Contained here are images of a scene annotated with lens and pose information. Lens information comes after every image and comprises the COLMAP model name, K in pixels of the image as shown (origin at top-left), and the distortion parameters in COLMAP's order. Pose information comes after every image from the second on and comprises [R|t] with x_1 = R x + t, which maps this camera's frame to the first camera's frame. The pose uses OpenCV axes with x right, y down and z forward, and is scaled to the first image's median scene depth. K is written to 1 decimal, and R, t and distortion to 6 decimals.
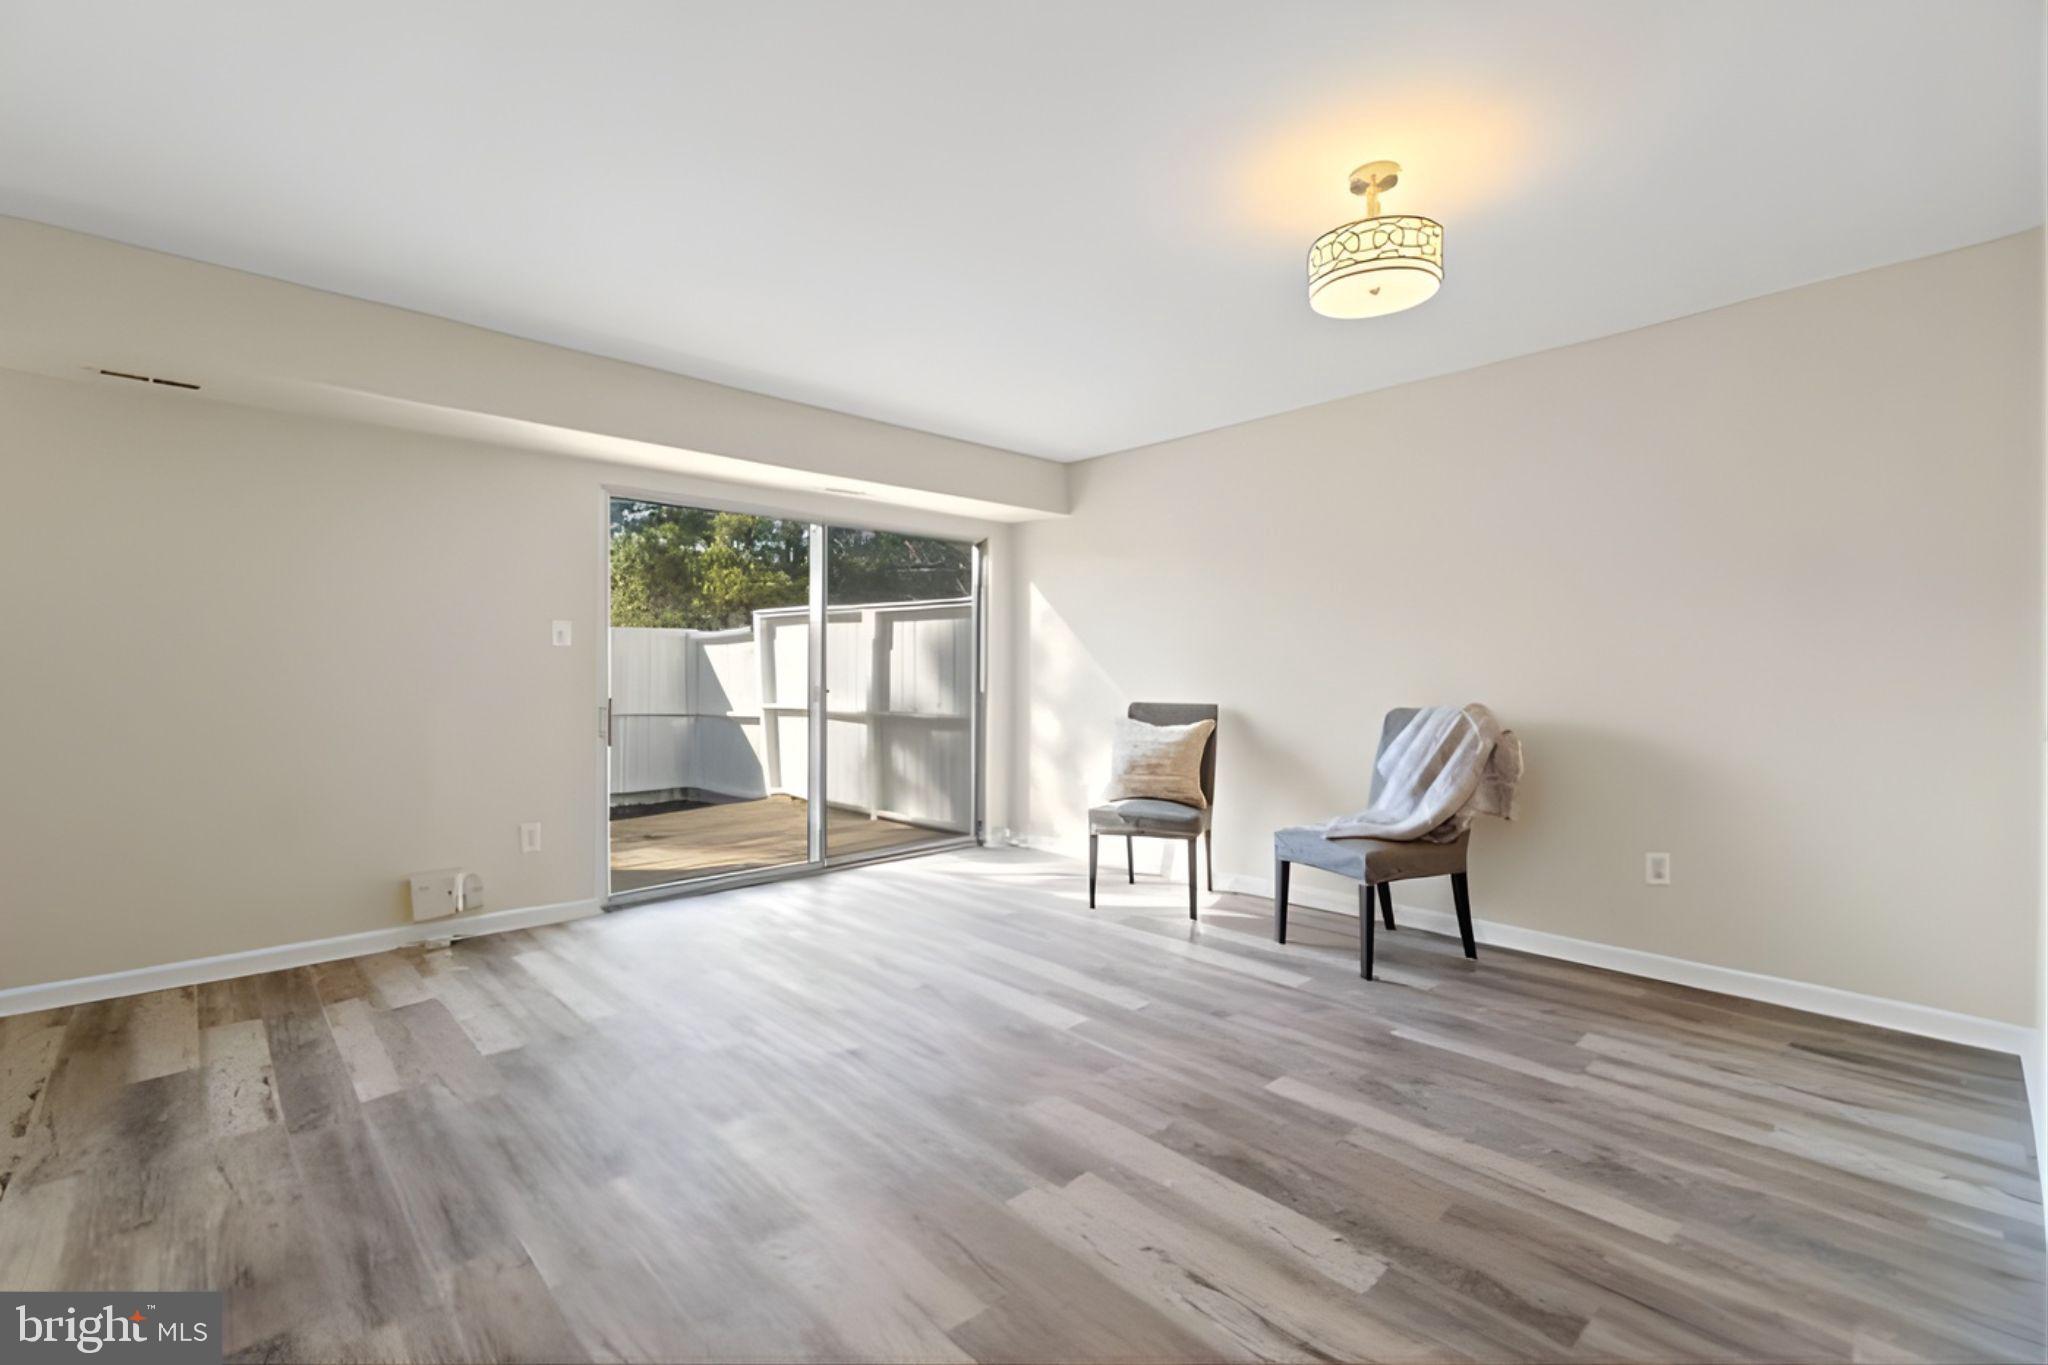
lens RADIAL K [[891.6, 0, 1015.1], [0, 891.6, 682.0], [0, 0, 1]] dist [-0.010224, -0.000155]
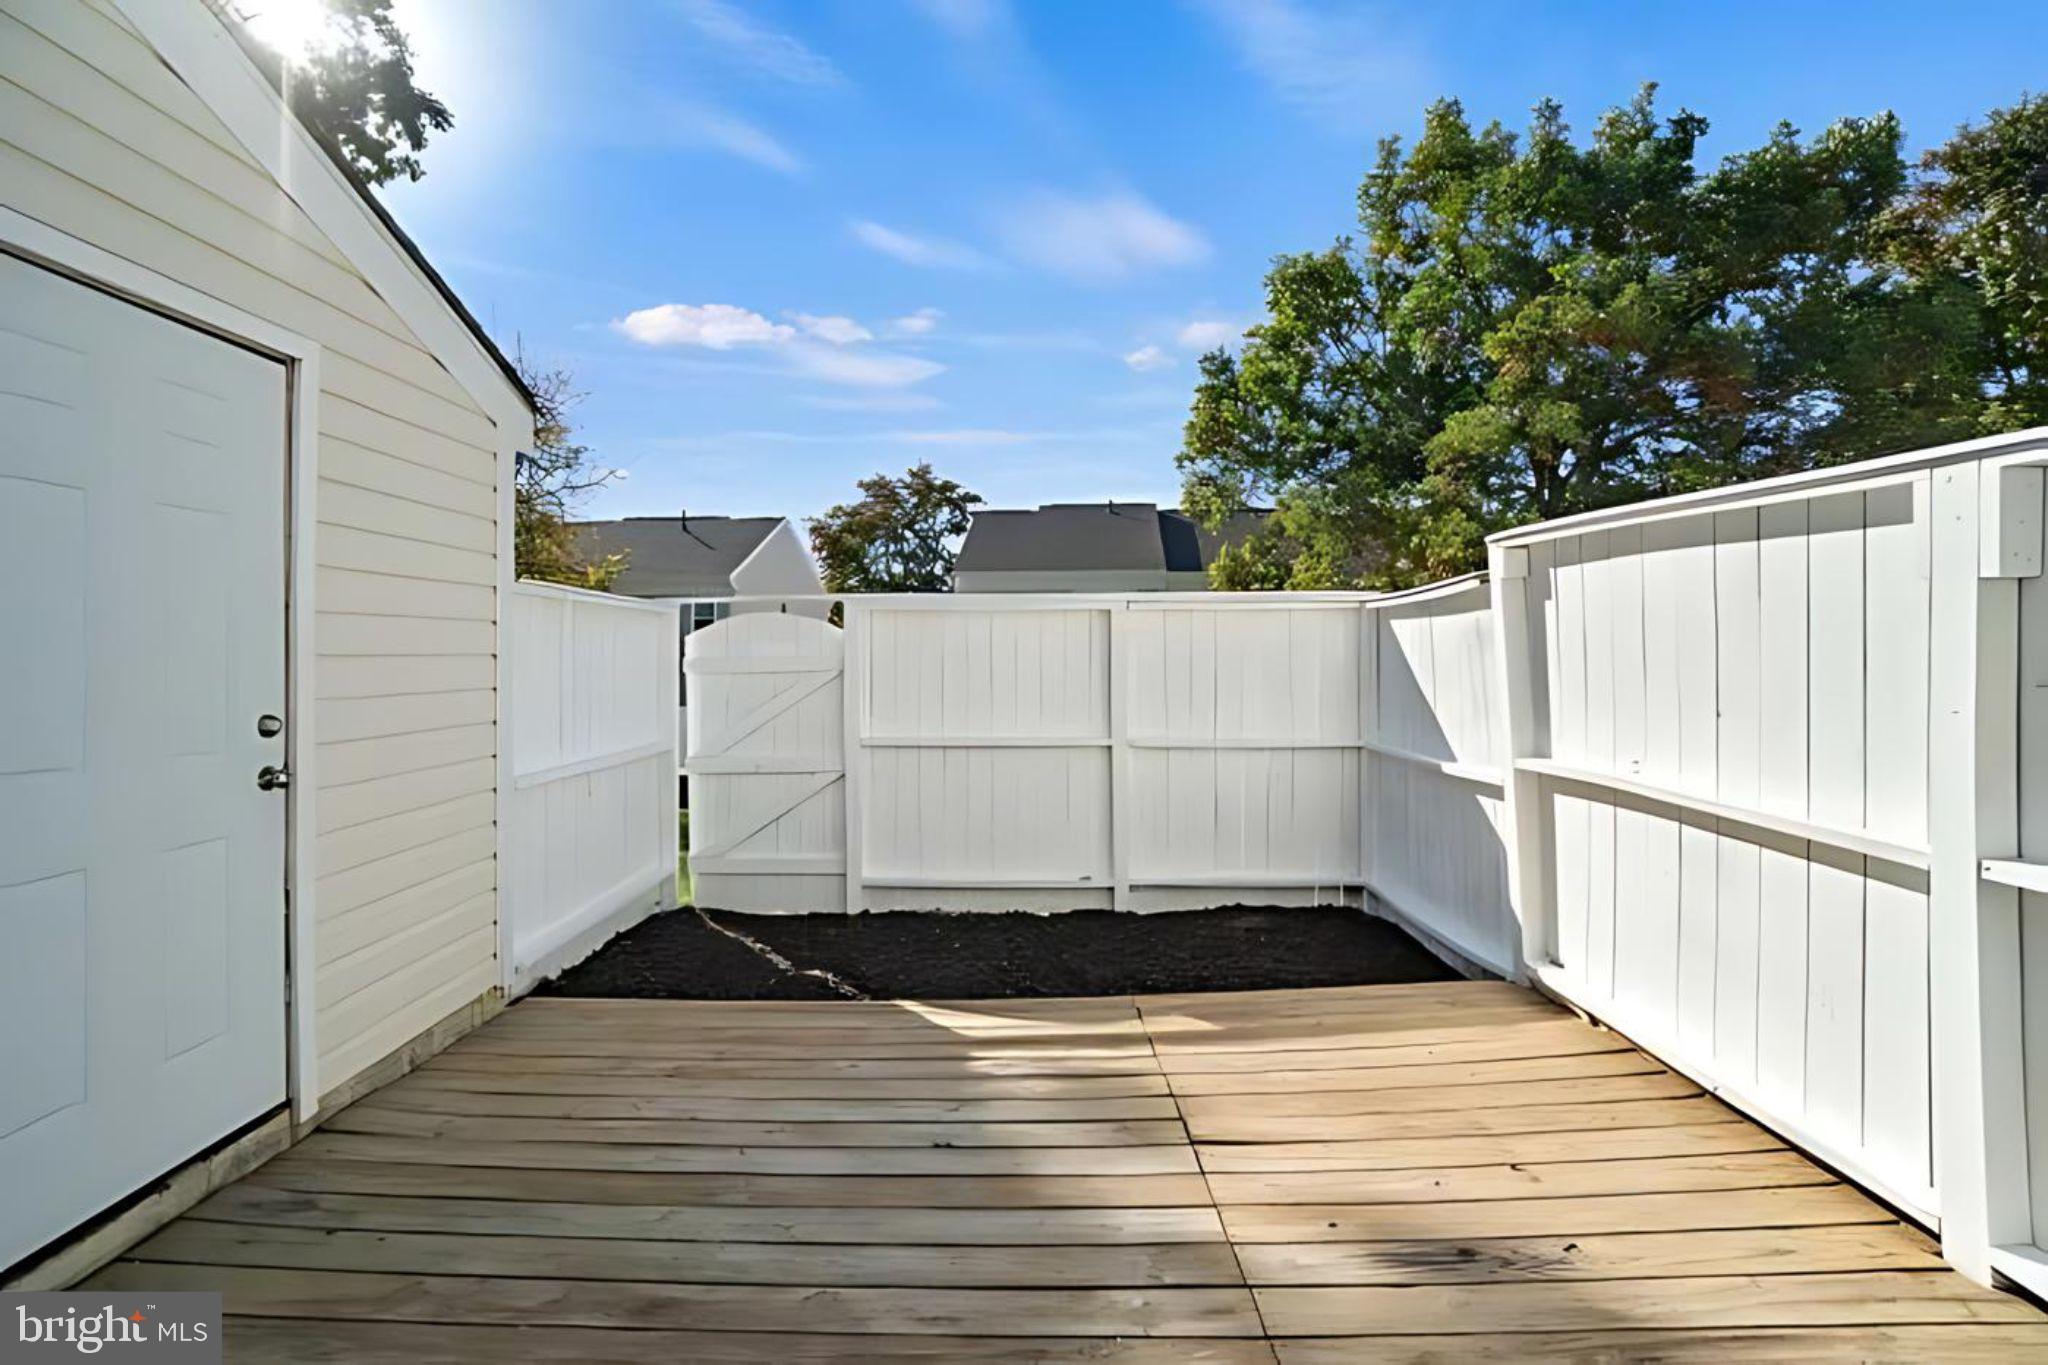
lens RADIAL K [[917.2, 0, 1017.7], [0, 917.2, 645.1], [0, 0, 1]] dist [-0.054905, 0.017439]
pose [[0.719902, -0.002882, -0.694070, -0.334084], [-0.009307, 0.999861, -0.013805, -0.042463], [0.694014, 0.016398, 0.719775, 1.144235]]
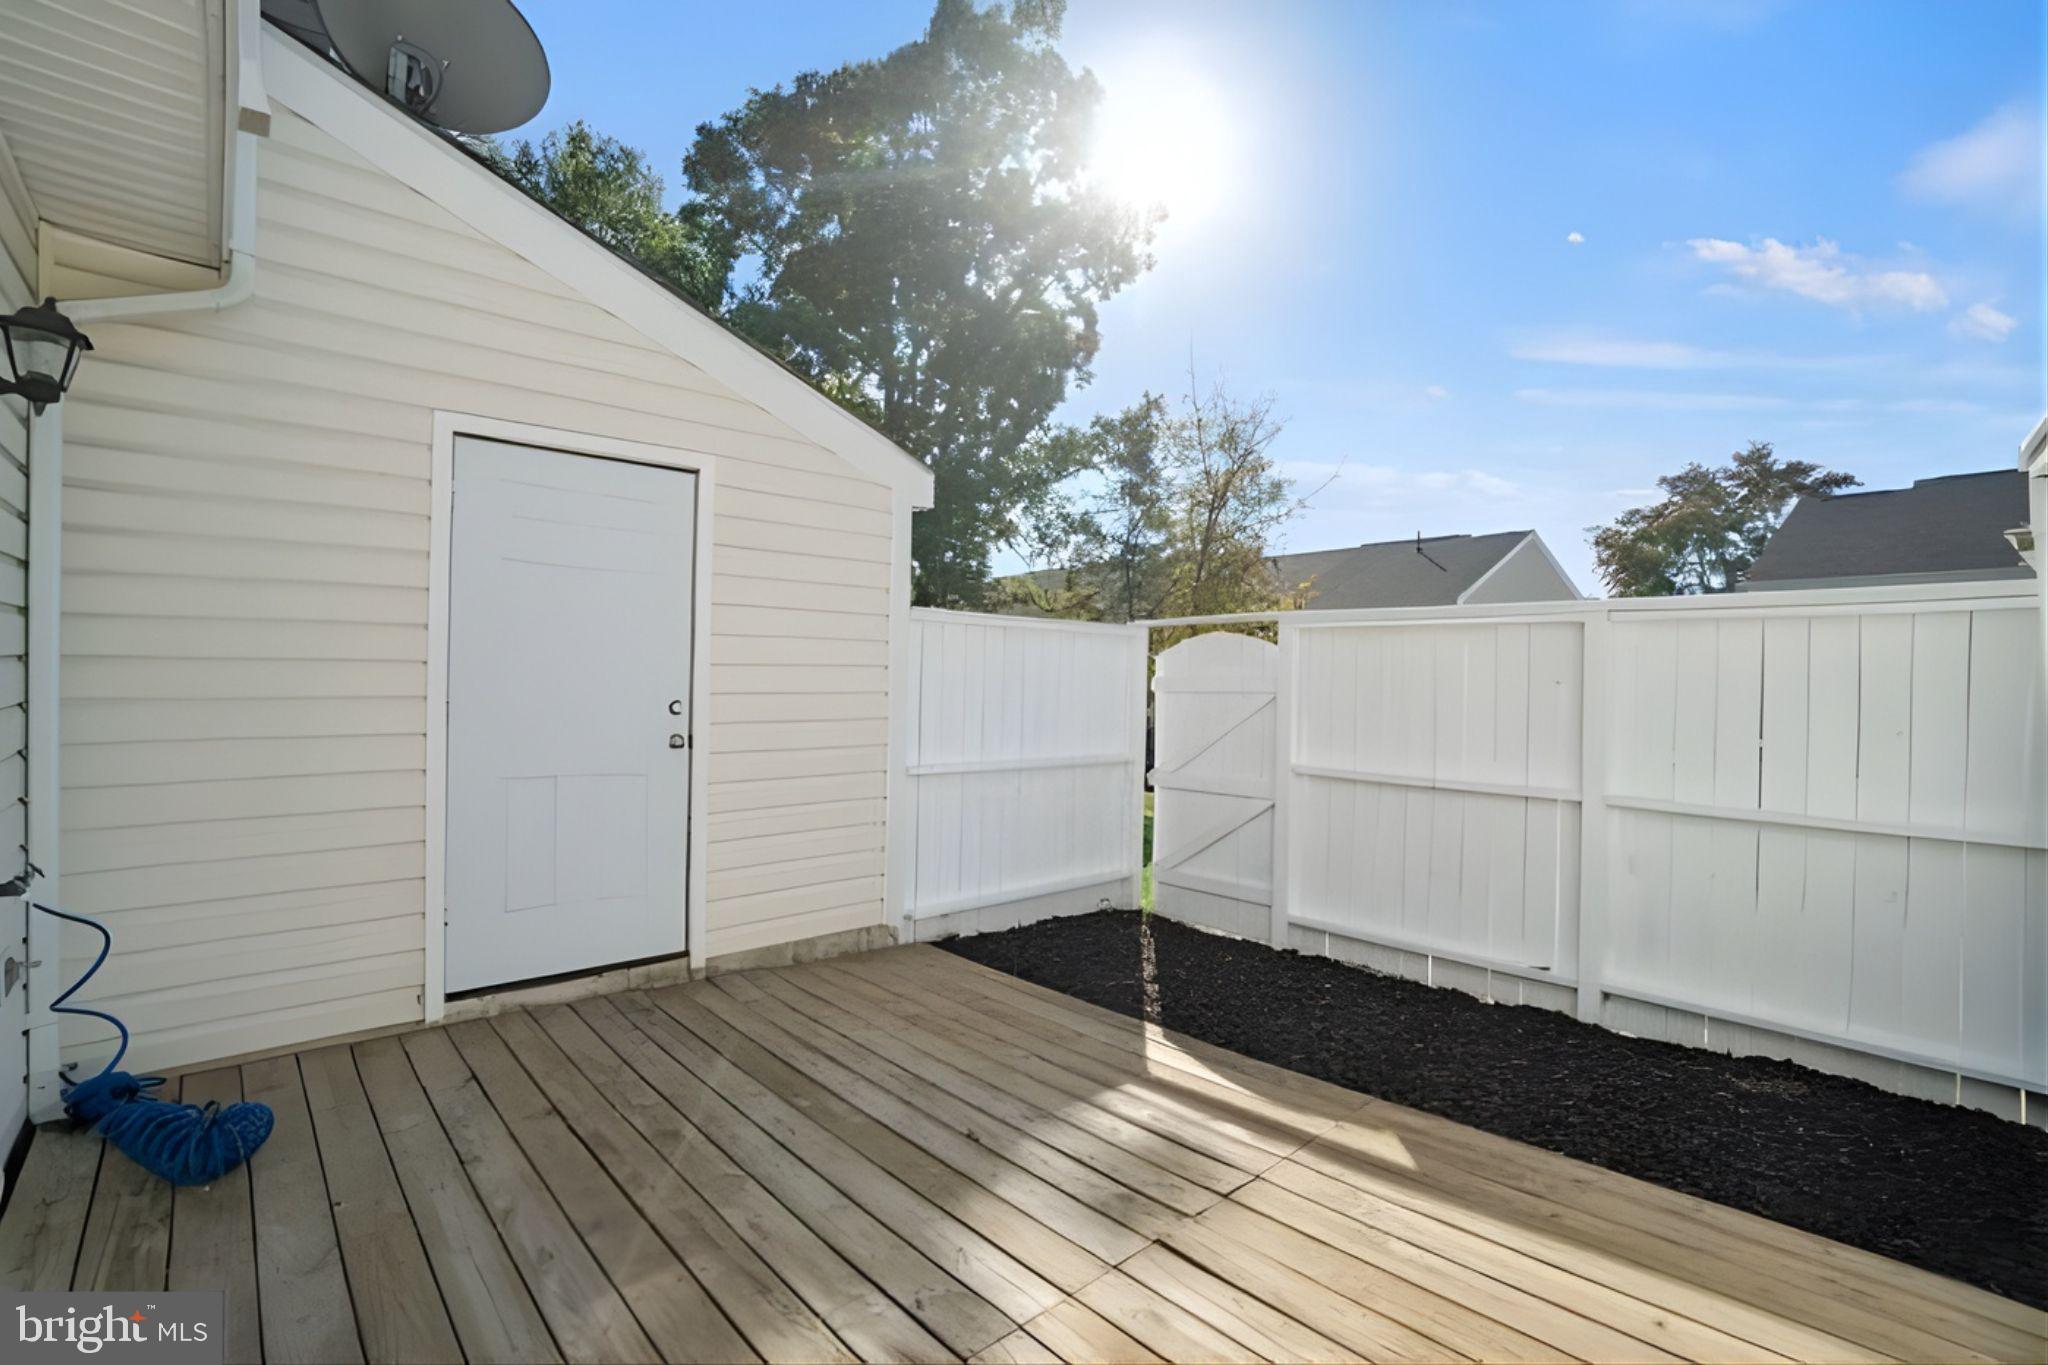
lens RADIAL K [[939.1, 0, 1023.9], [0, 939.1, 673.0], [0, 0, 1]] dist [-0.058236, 0.021625]
pose [[-0.010250, 0.001856, -0.999946, -0.132452], [-0.029024, 0.999576, 0.002153, -0.040887], [0.999526, 0.029044, -0.010192, 1.614055]]
